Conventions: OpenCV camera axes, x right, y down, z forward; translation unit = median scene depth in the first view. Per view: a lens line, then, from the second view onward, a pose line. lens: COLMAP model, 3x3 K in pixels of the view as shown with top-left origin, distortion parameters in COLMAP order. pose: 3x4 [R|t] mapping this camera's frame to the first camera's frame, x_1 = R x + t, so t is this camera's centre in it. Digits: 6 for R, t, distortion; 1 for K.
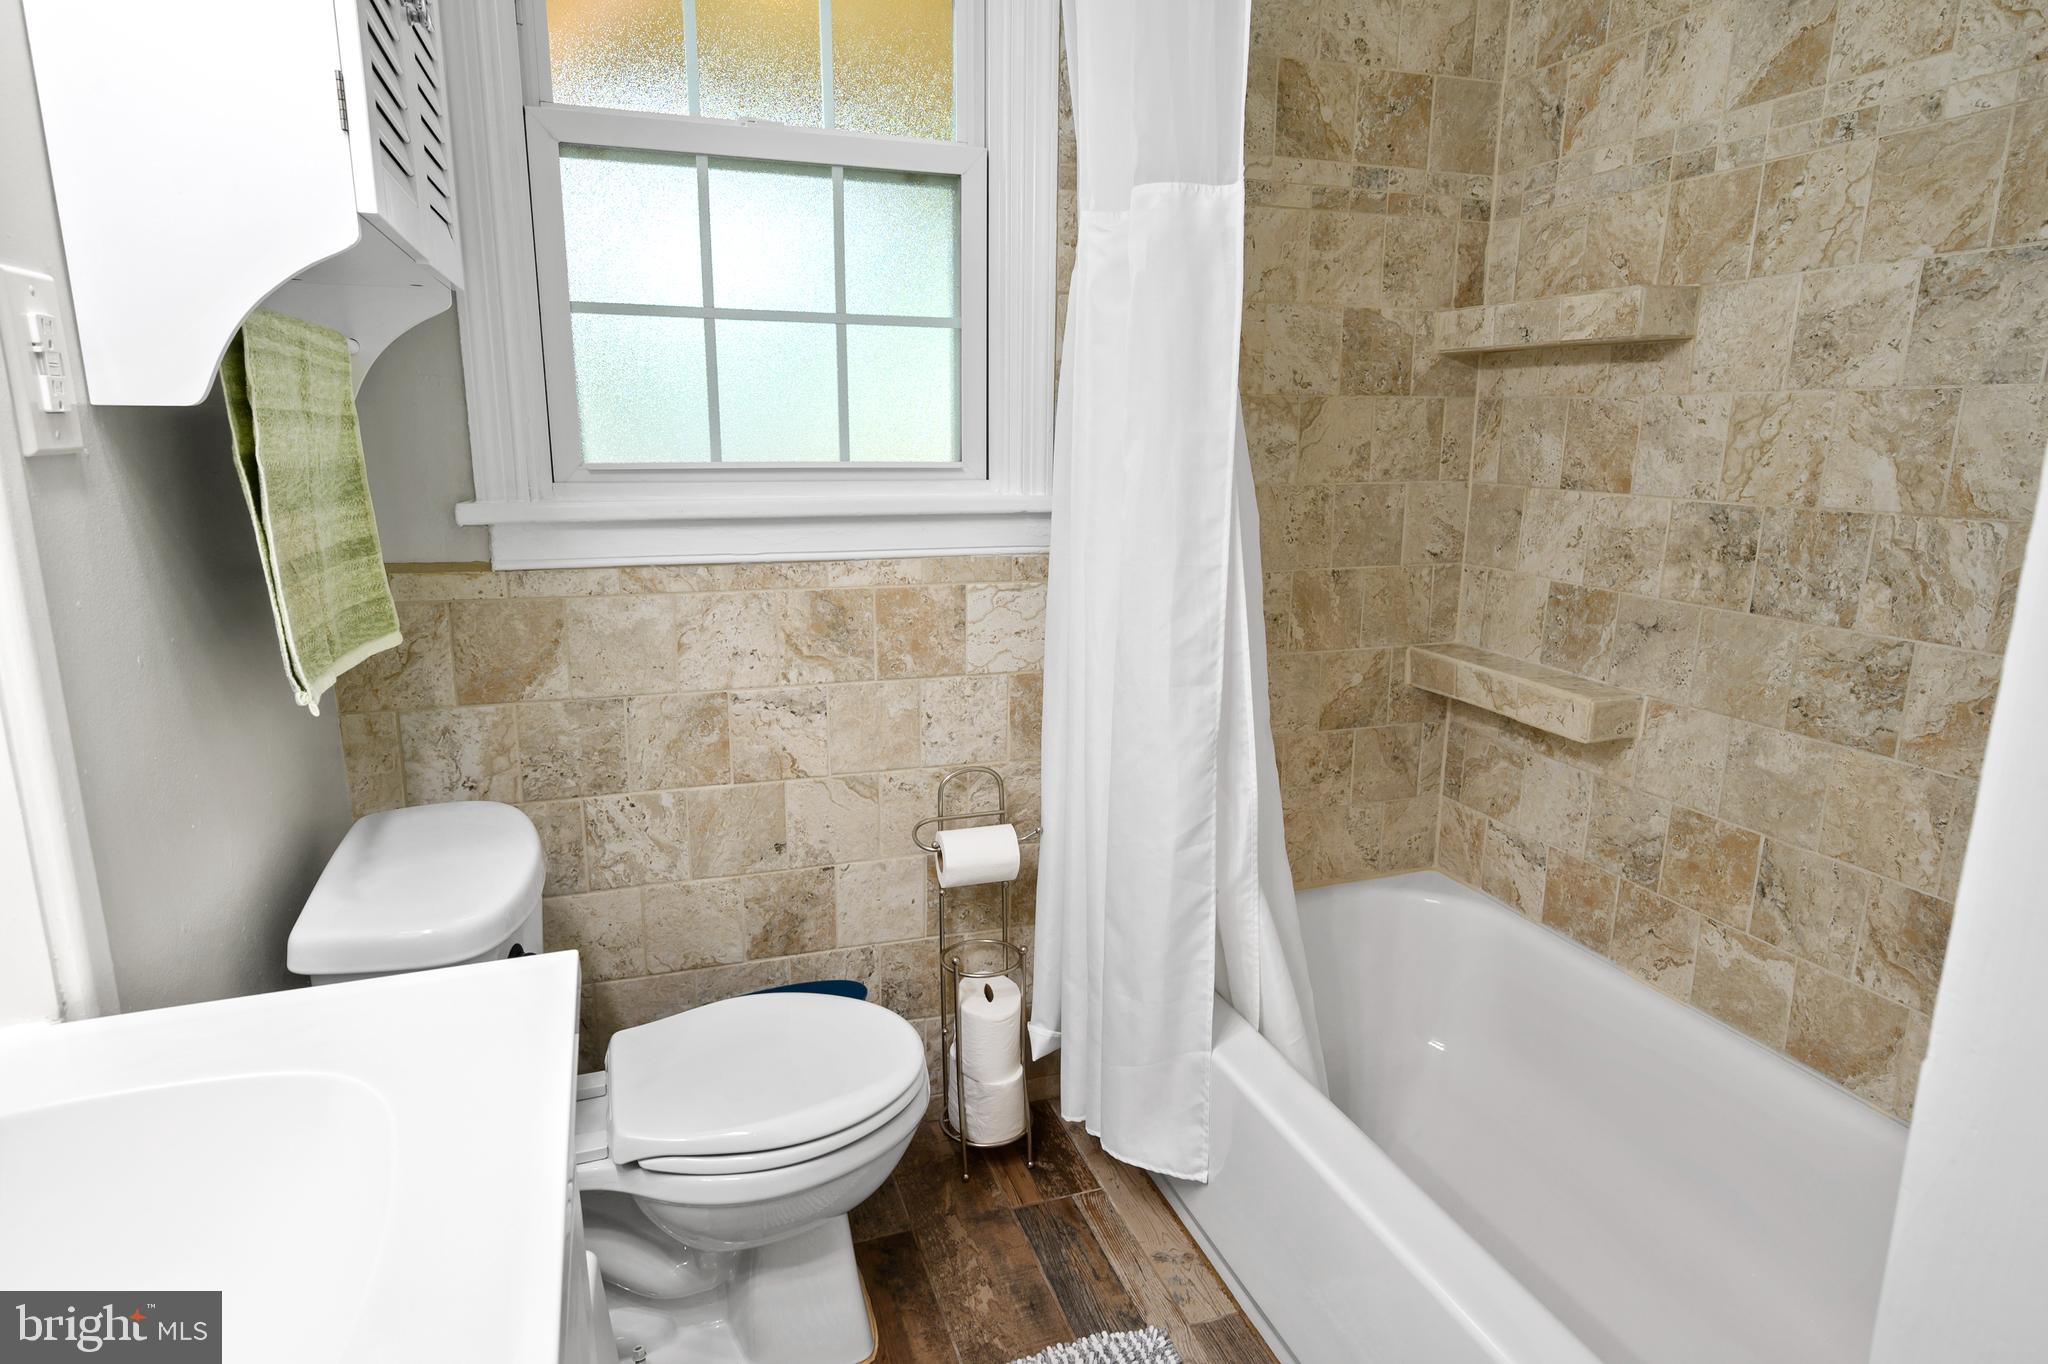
lens RADIAL K [[1133.3, 0, 1008.1], [0, 1133.3, 684.6], [0, 0, 1]] dist [-0.002668, -0.002203]
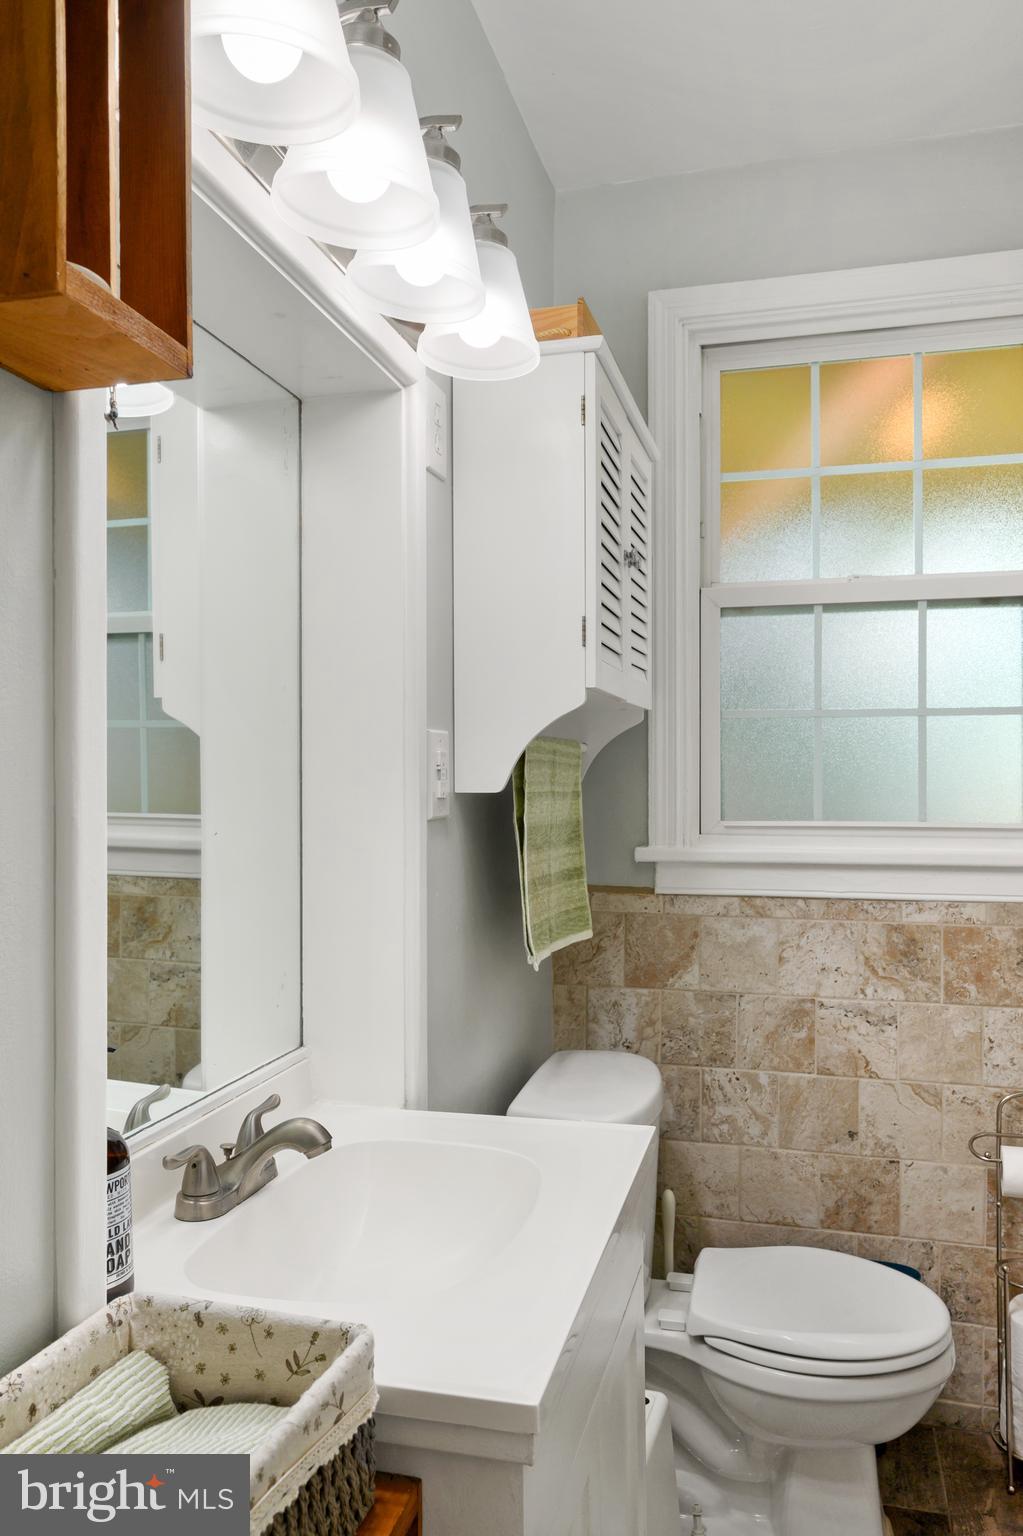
lens RADIAL K [[1107.0, 0, 513.1], [0, 1107.0, 772.9], [0, 0, 1]] dist [-0.000778, -0.000313]
pose [[0.828581, -0.010721, -0.559766, 0.170808], [-0.115764, 0.974929, -0.190030, 0.034834], [0.547770, 0.222256, 0.806567, -0.247459]]
